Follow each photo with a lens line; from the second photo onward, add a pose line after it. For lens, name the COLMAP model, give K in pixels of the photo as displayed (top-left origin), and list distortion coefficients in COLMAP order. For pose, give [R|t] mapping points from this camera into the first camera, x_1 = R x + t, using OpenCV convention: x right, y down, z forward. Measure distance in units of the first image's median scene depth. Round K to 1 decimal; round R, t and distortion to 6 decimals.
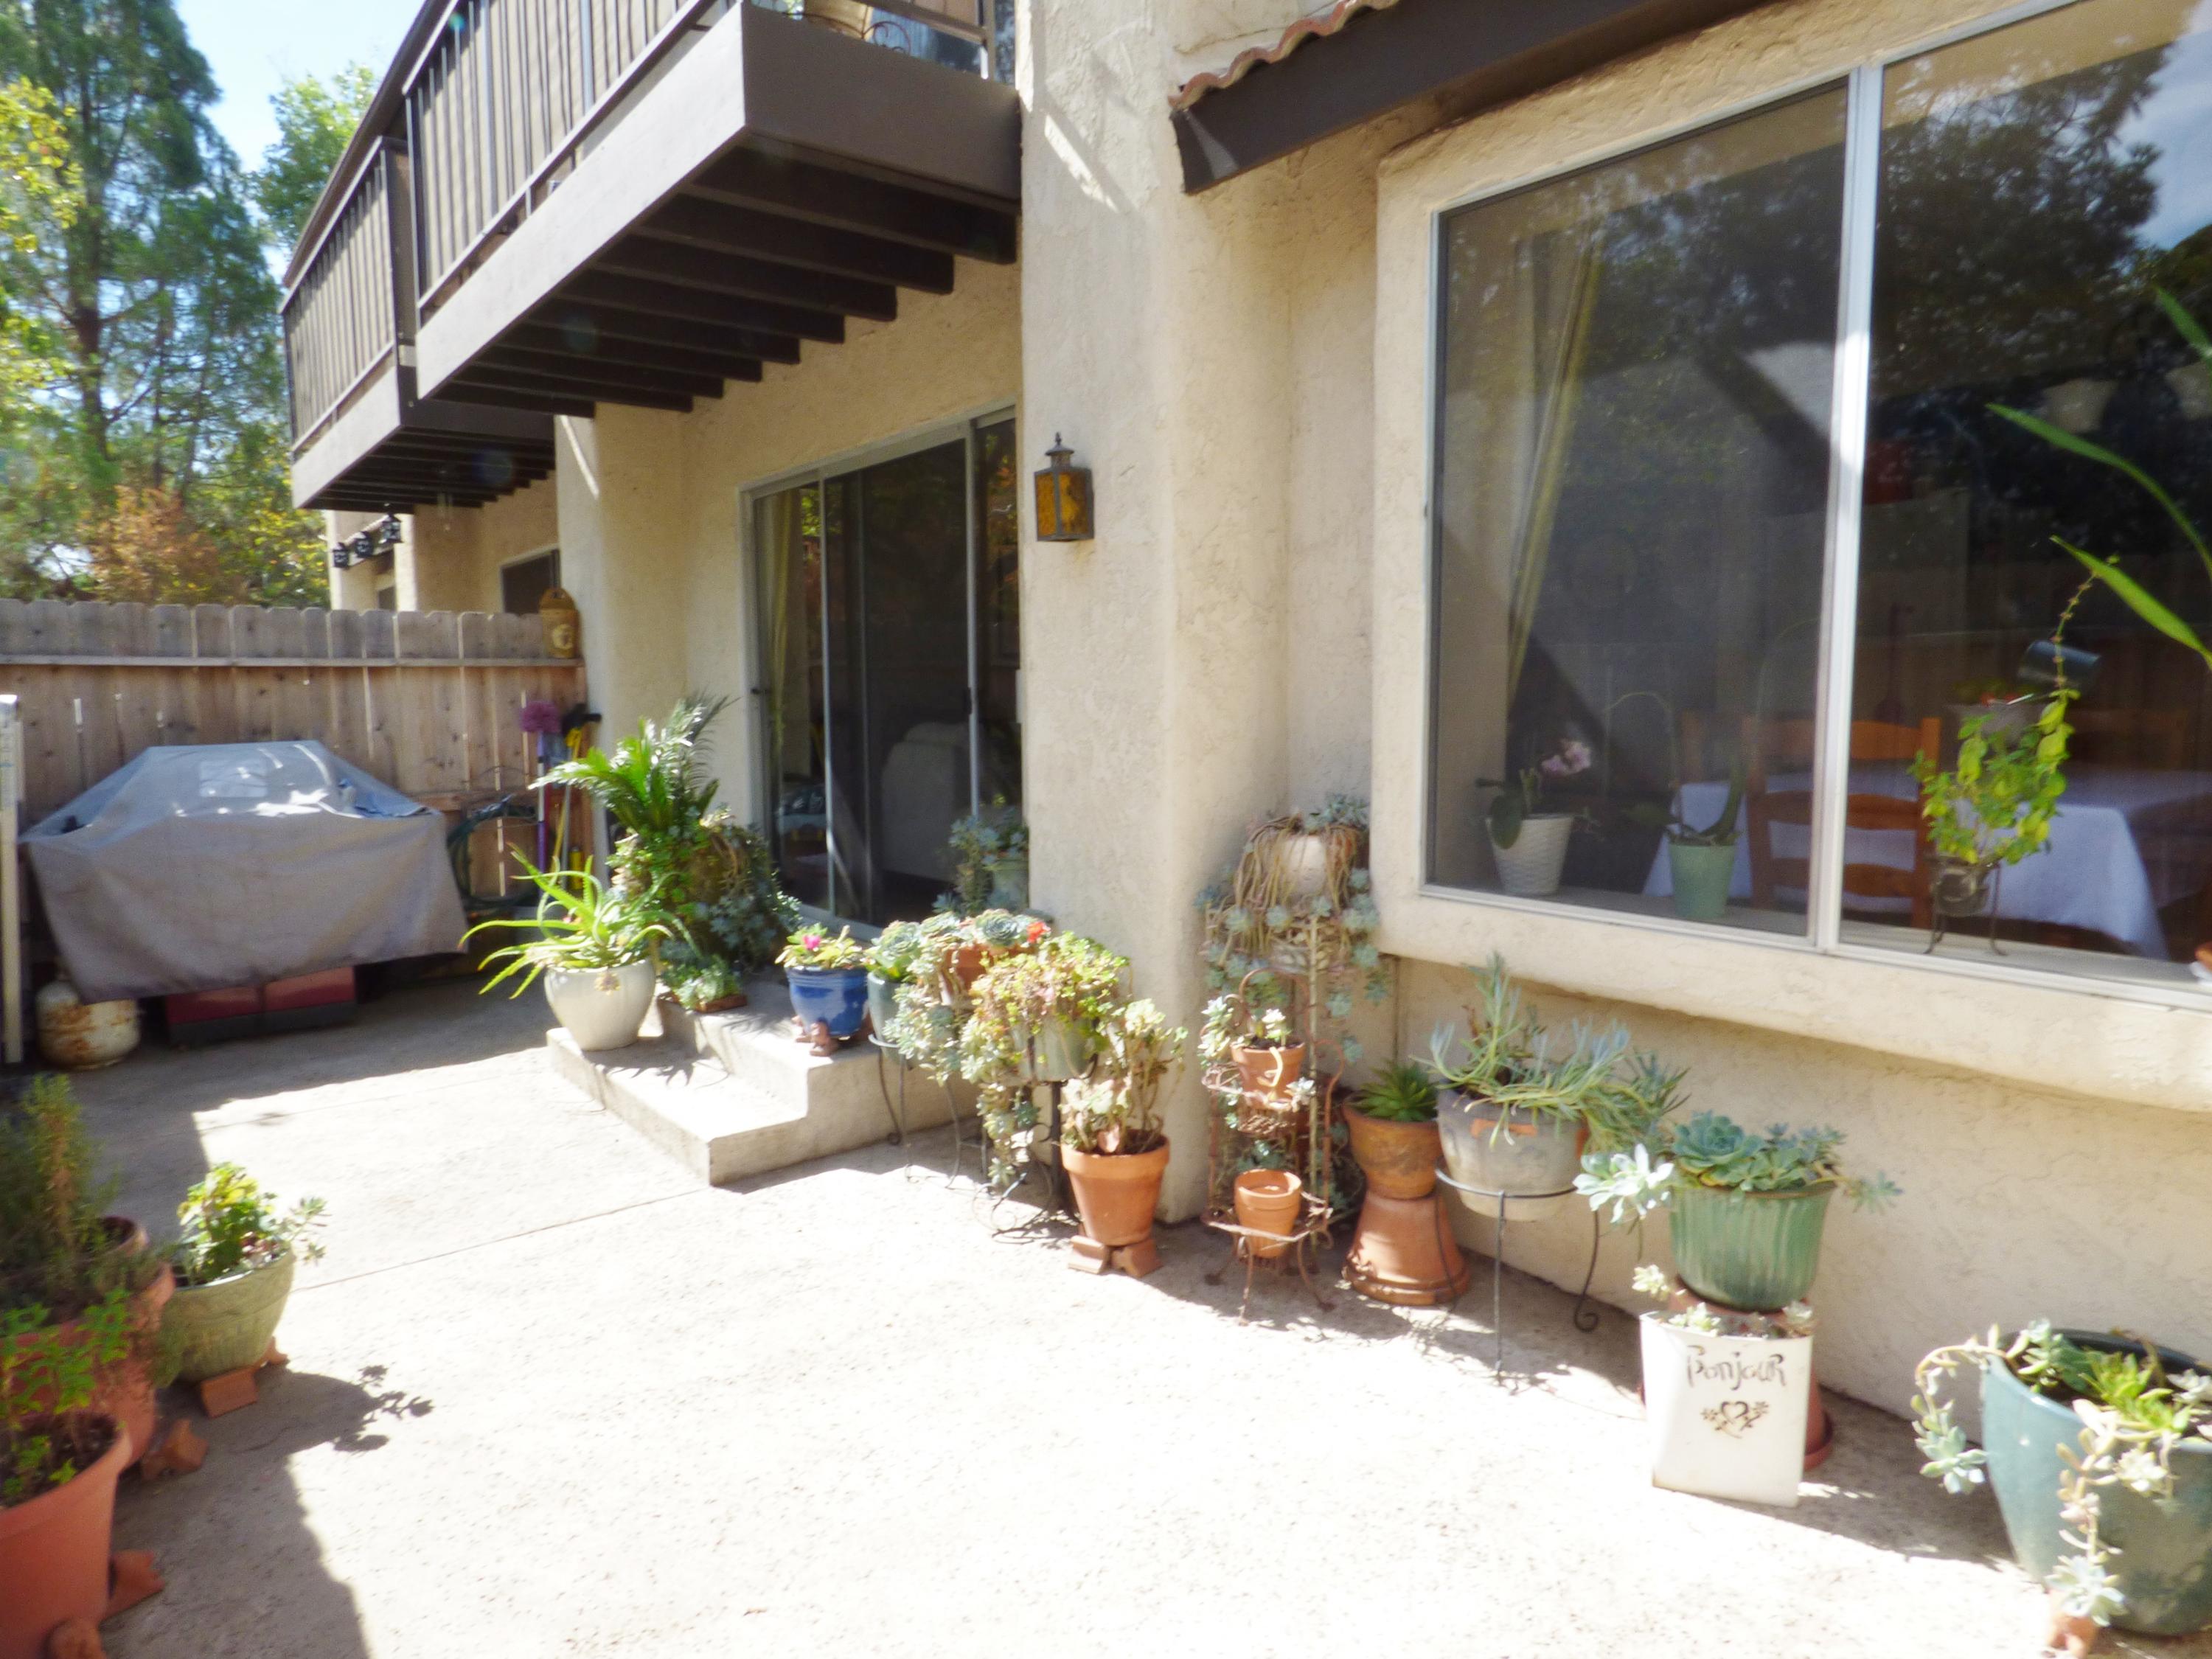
lens RADIAL K [[1311.8, 0, 1108.3], [0, 1311.8, 829.1], [0, 0, 1]] dist [-0.027566, 0.005926]
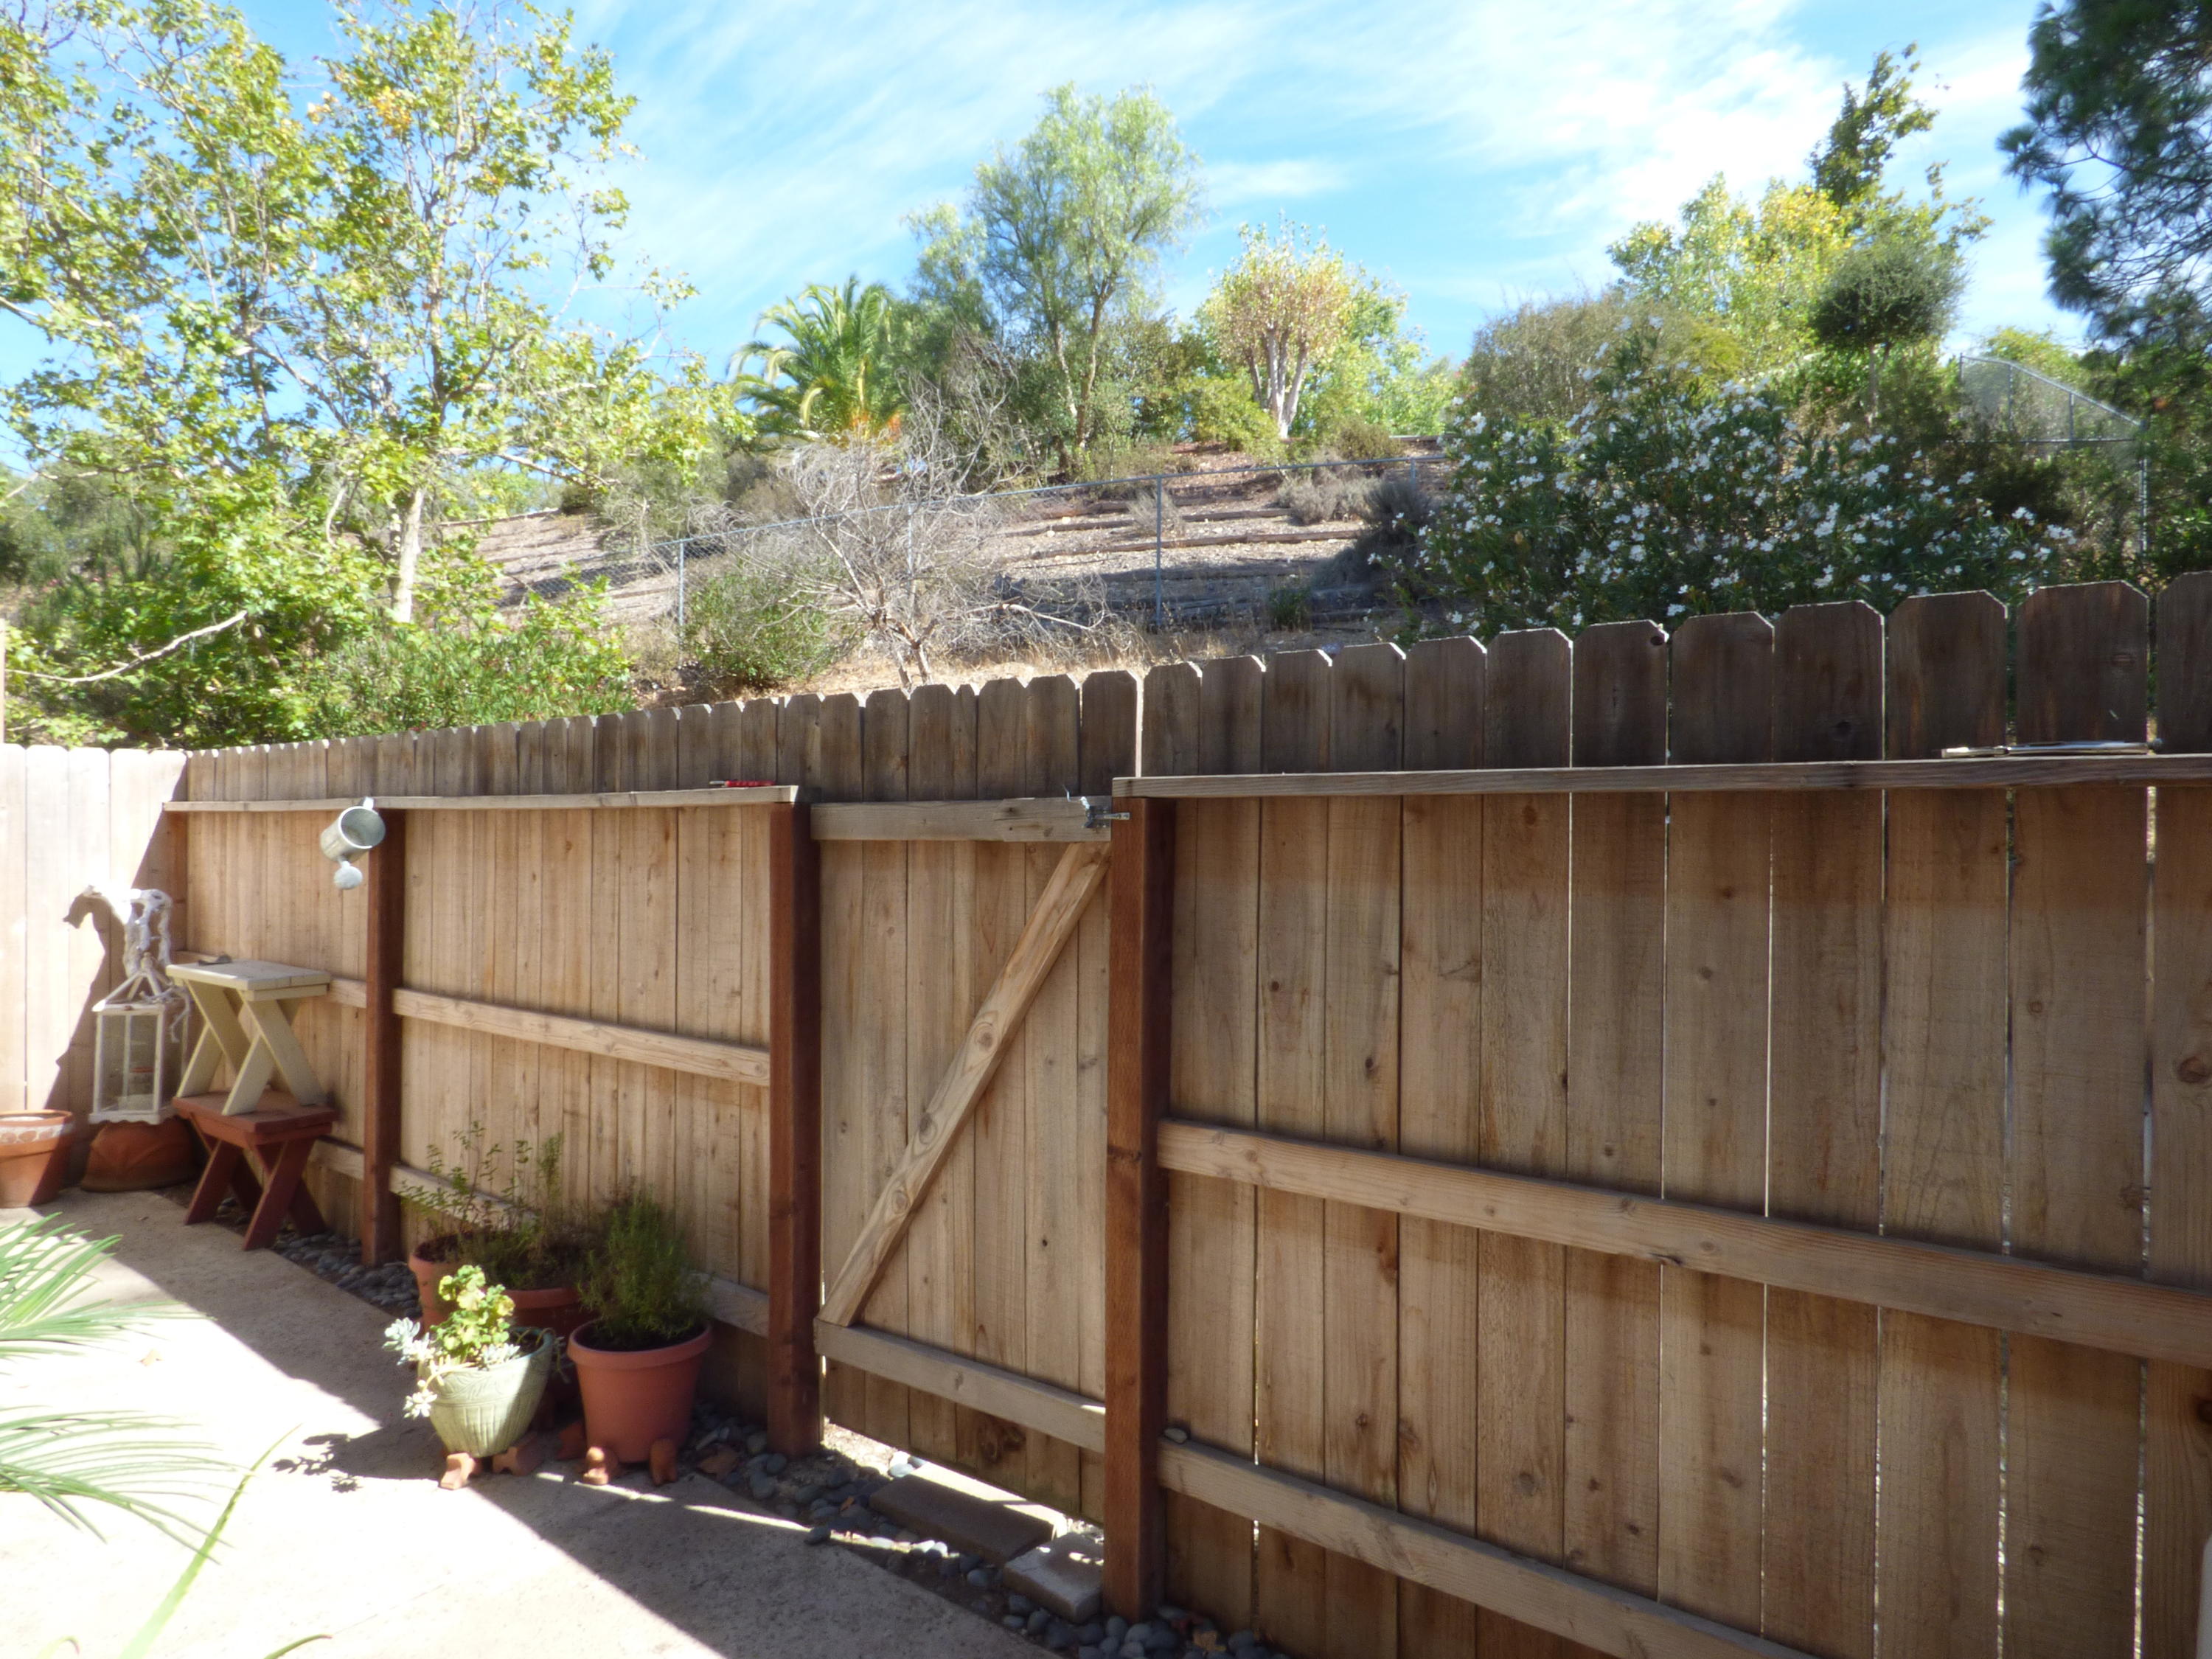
lens RADIAL K [[1311.8, 0, 1115.1], [0, 1311.8, 827.4], [0, 0, 1]] dist [-0.027566, 0.005926]
pose [[-0.971444, -0.011779, -0.236977, -0.989641], [-0.036005, 0.994518, 0.098167, -0.271152], [0.234522, 0.103896, -0.966543, 2.274186]]
